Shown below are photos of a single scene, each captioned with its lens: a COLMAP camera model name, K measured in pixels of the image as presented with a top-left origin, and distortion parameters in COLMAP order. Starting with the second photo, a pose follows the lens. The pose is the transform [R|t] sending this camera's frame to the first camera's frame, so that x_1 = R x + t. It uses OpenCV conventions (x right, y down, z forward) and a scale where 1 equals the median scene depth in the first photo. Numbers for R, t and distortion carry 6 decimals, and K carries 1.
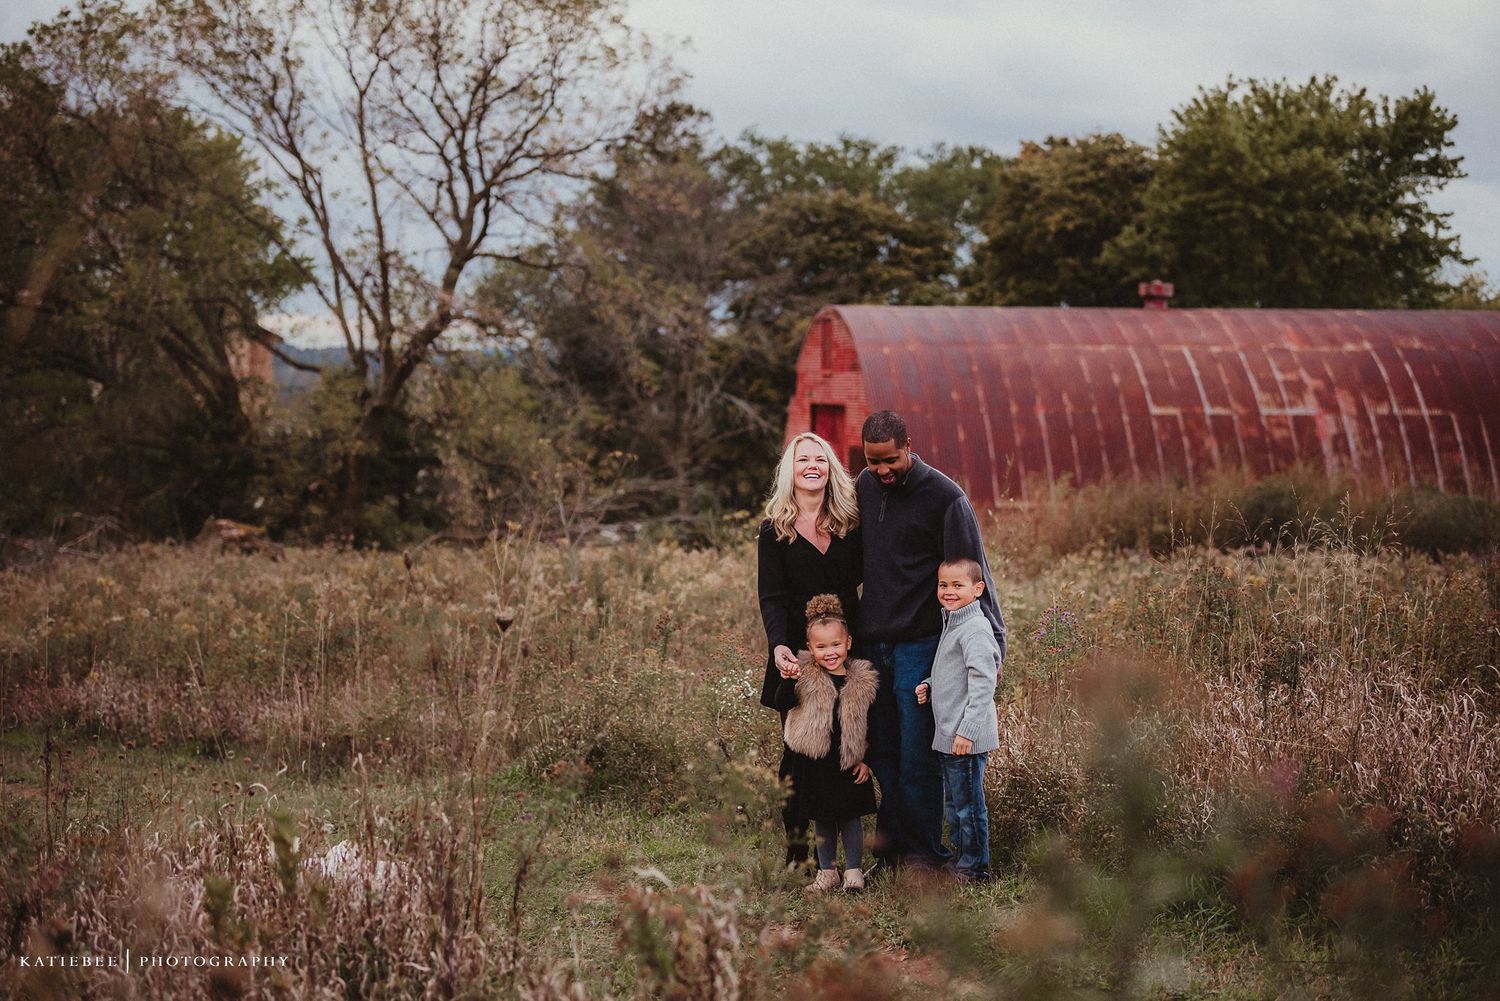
lens RADIAL K [[3187.9, 0, 750.0], [0, 3187.9, 500.5], [0, 0, 1]] dist [0.039203, 0.072090]
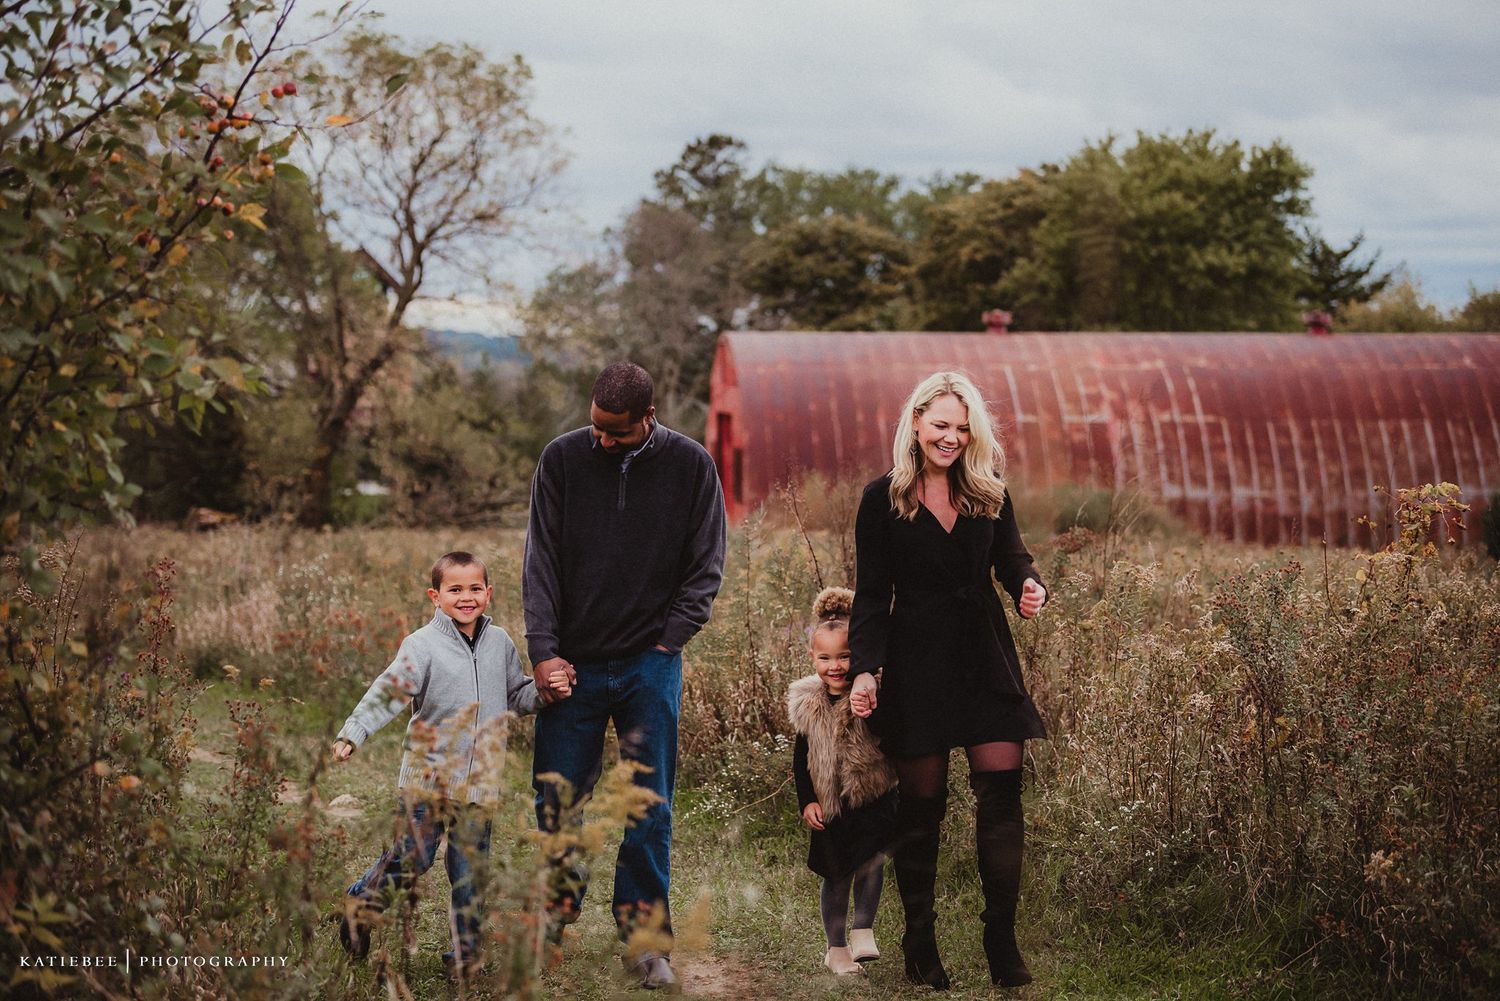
lens RADIAL K [[3135.8, 0, 750.0], [0, 3135.8, 500.5], [0, 0, 1]] dist [-0.259455, -0.161435]
pose [[0.998257, -0.001324, -0.058994, 0.110304], [0.001642, 0.999984, 0.005337, -0.003070], [0.058986, -0.005424, 0.998244, -0.207277]]
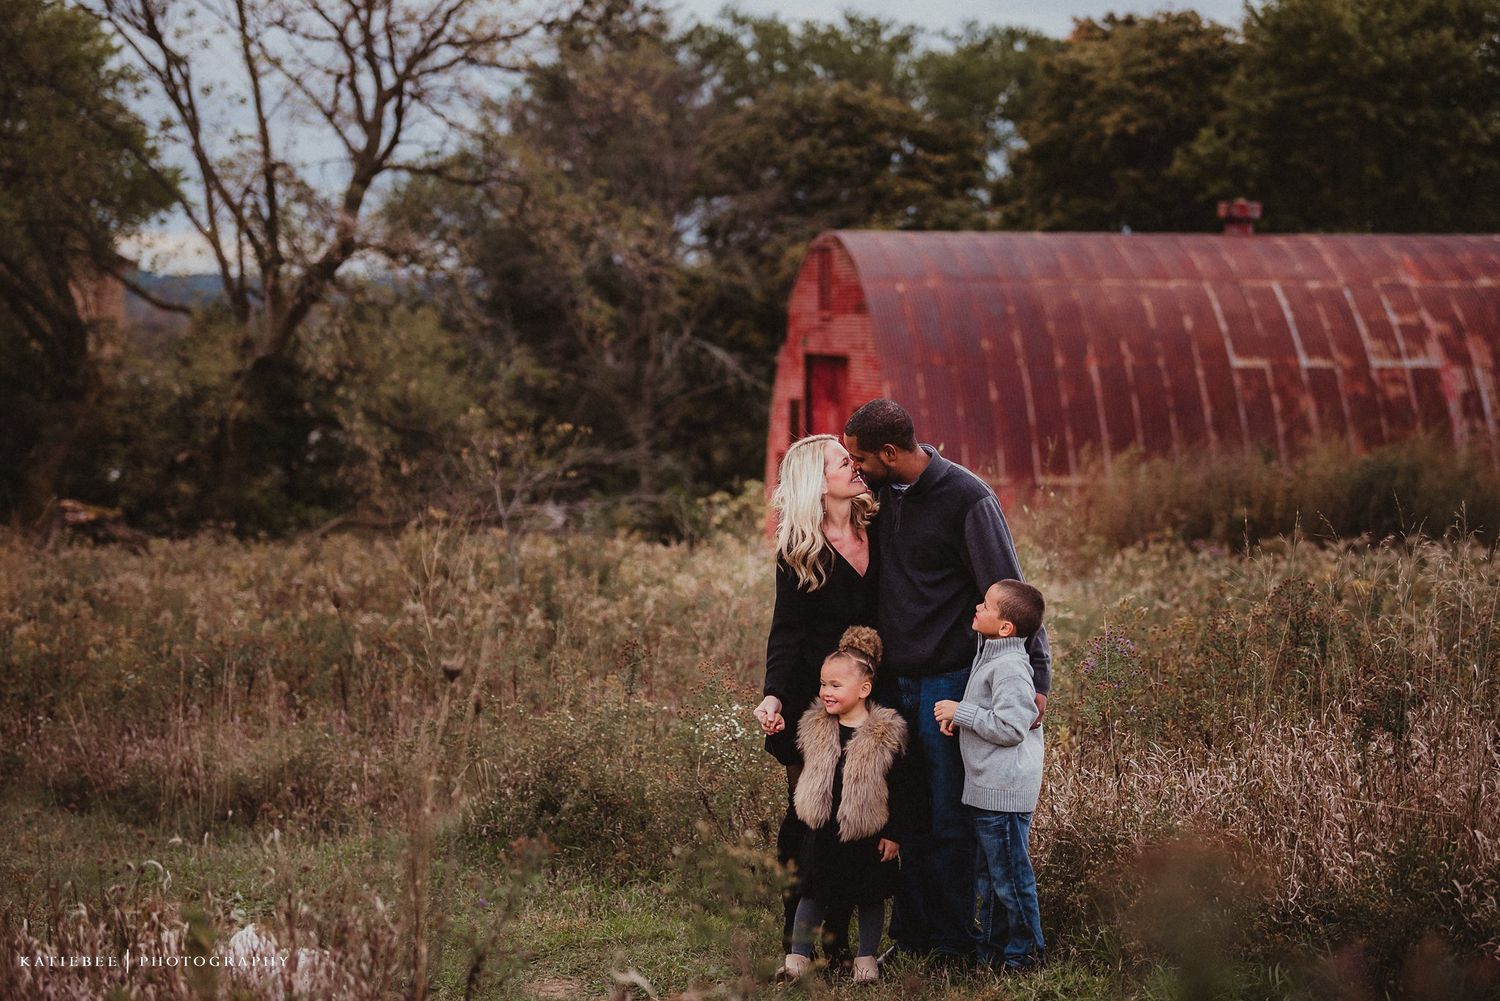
lens RADIAL K [[3998.8, 0, 743.7], [0, 3998.8, 552.3], [0, 0, 1]] dist [0.311786, -0.955283]
pose [[0.999992, 0.000231, 0.004001, -0.000442], [-0.000314, 0.999788, 0.020609, -0.001457], [-0.003995, -0.020610, 0.999780, -0.005319]]
